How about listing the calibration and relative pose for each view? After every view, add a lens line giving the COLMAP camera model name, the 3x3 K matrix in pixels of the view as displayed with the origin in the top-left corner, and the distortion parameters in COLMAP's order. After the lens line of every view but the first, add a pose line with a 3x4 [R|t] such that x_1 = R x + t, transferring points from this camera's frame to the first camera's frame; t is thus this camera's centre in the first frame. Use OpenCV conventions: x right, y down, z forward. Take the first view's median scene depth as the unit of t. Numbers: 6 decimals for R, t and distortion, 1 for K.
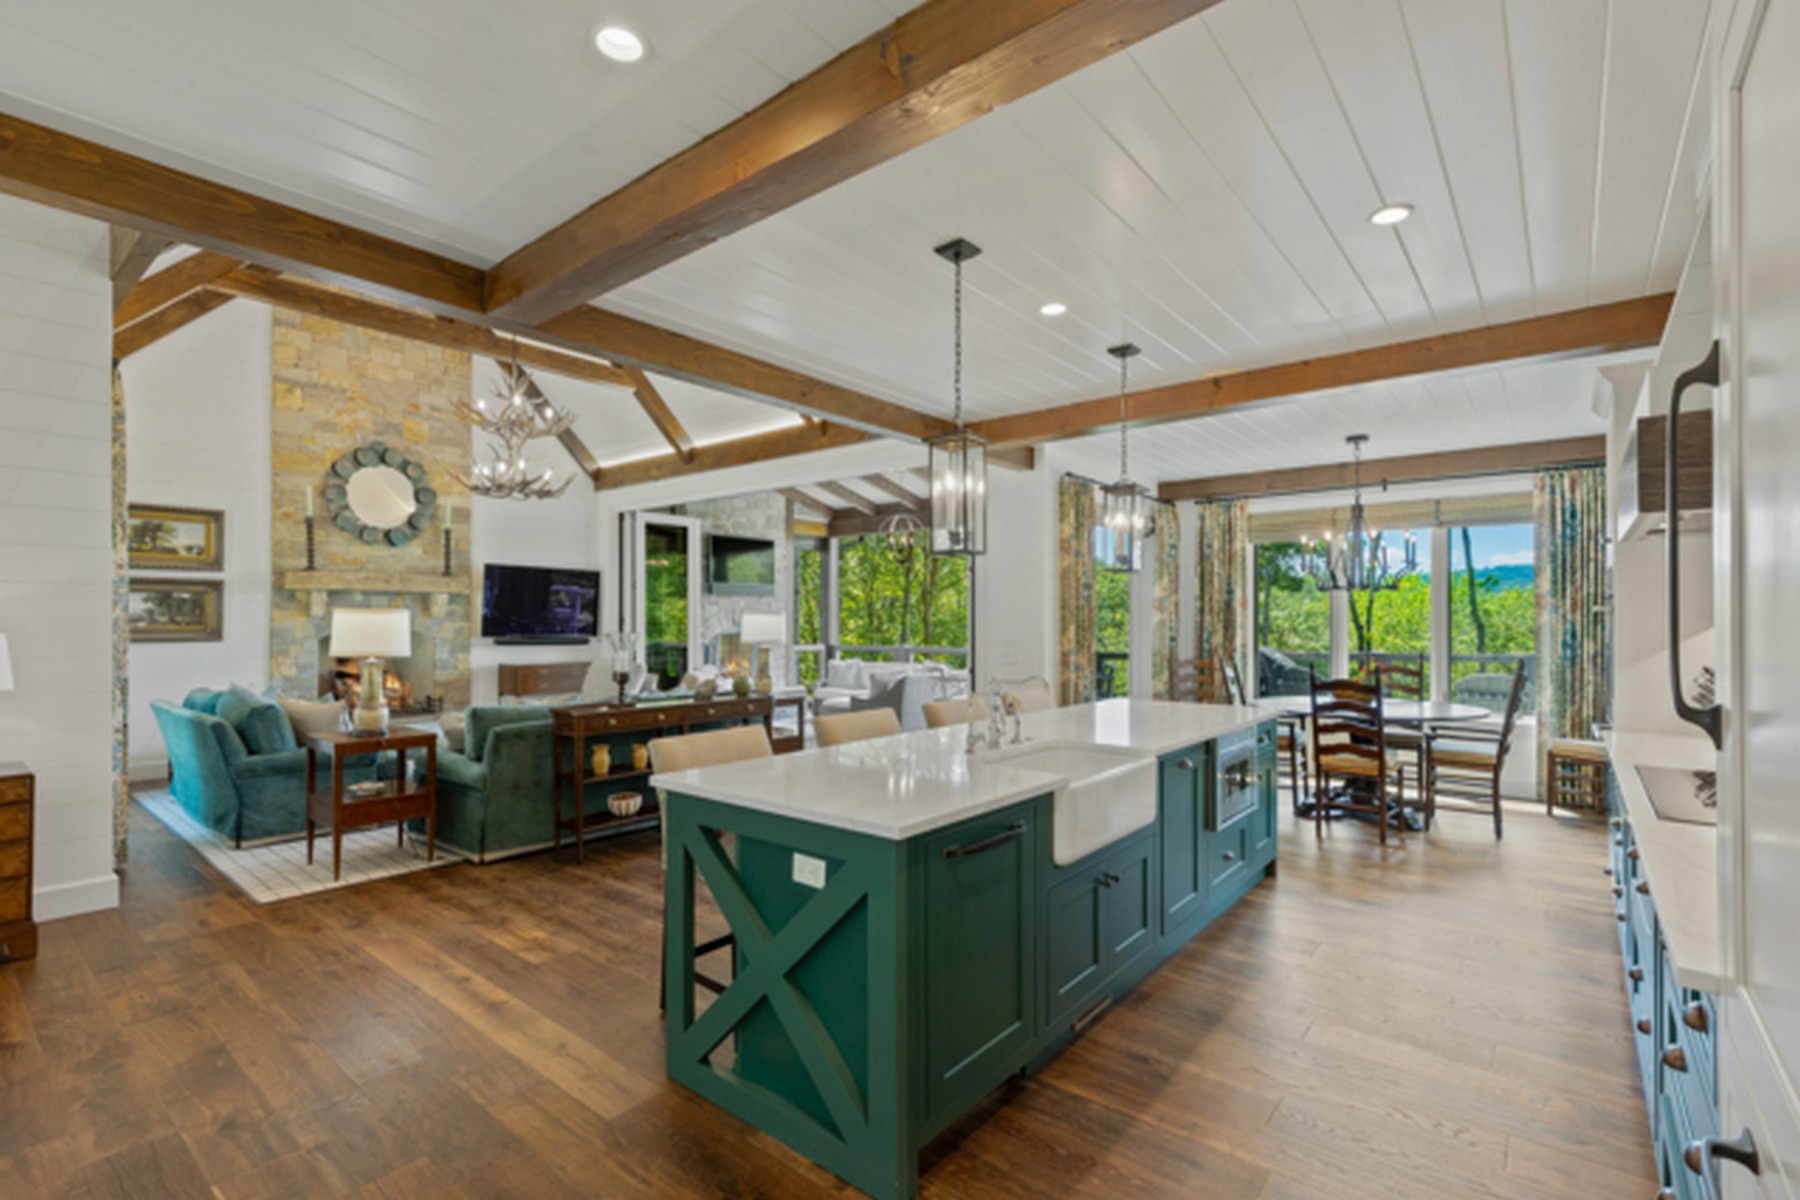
lens RADIAL K [[824.6, 0, 897.3], [0, 824.6, 613.8], [0, 0, 1]] dist [-0.001471, 0.002829]
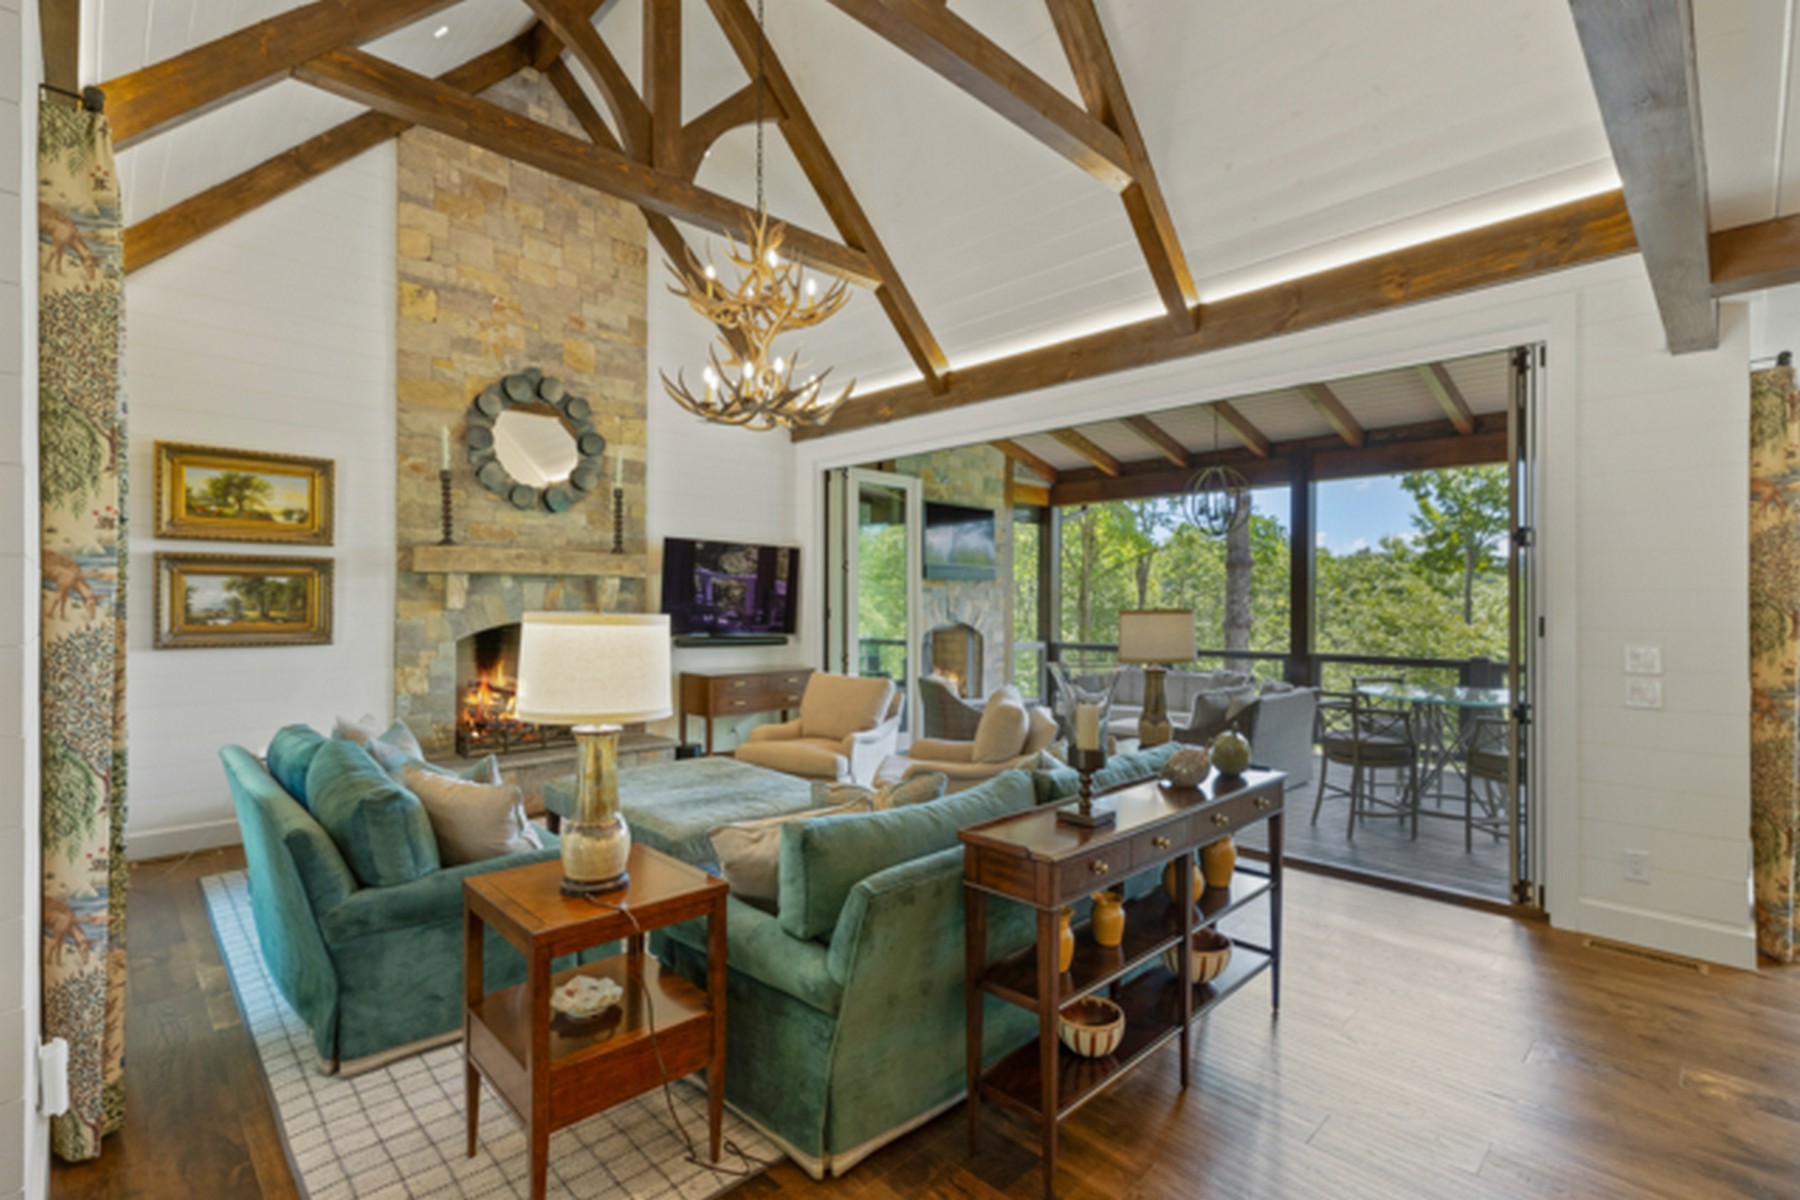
lens RADIAL K [[824.6, 0, 894.6], [0, 824.6, 602.1], [0, 0, 1]] dist [-0.001471, 0.002829]
pose [[0.993961, 0.004166, -0.109654, -0.255219], [-0.003392, 0.999968, 0.007246, -0.010096], [0.109681, -0.006830, 0.993943, 0.341999]]
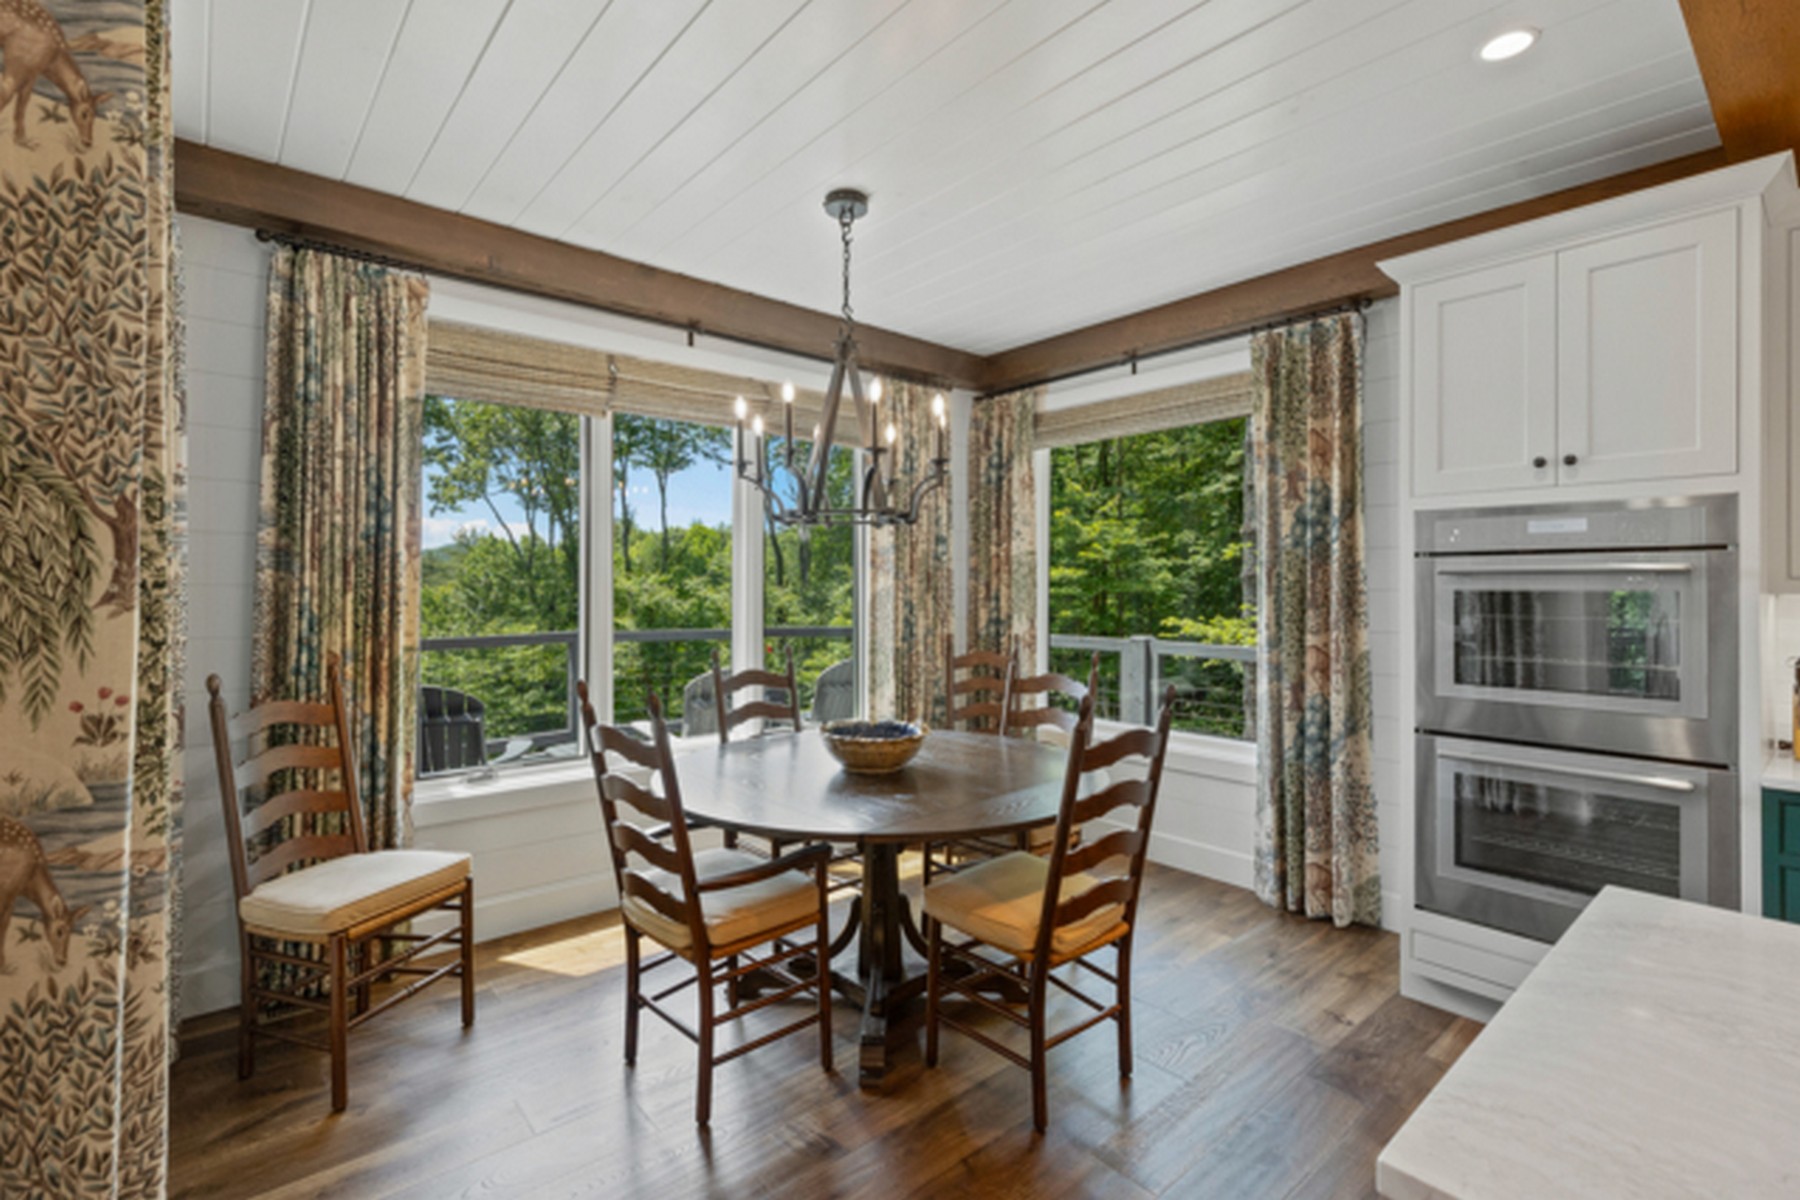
lens RADIAL K [[824.6, 0, 898.8], [0, 824.6, 586.2], [0, 0, 1]] dist [-0.001471, 0.002829]
pose [[0.169760, 0.004540, 0.985475, 0.076361], [-0.011650, 0.999929, -0.002600, 0.006863], [-0.985417, -0.011039, 0.169800, 0.705963]]
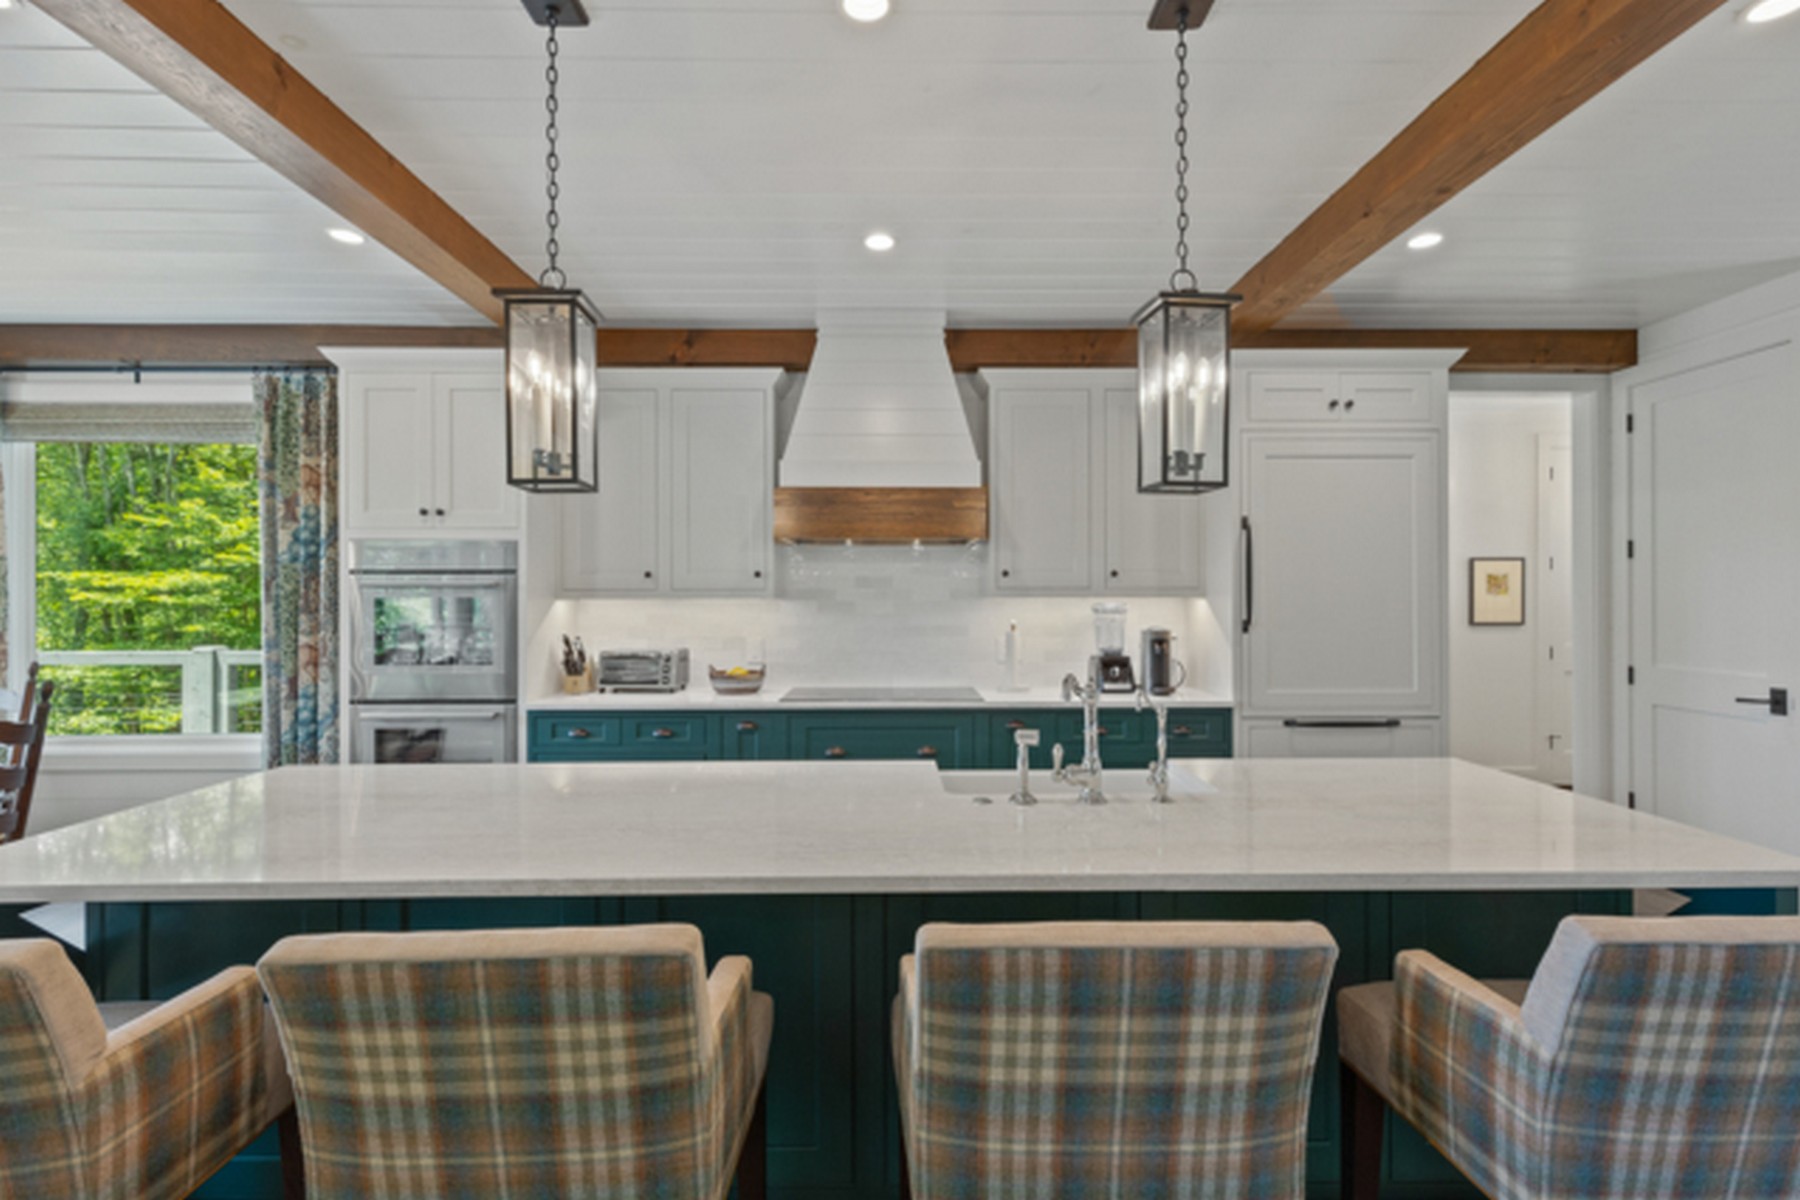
lens RADIAL K [[824.6, 0, 902.3], [0, 824.6, 598.6], [0, 0, 1]] dist [-0.001471, 0.002829]
pose [[-0.647925, 0.000448, 0.761704, -0.105451], [-0.004779, 0.999978, -0.004653, 0.006031], [-0.761689, -0.006655, -0.647909, 0.613514]]
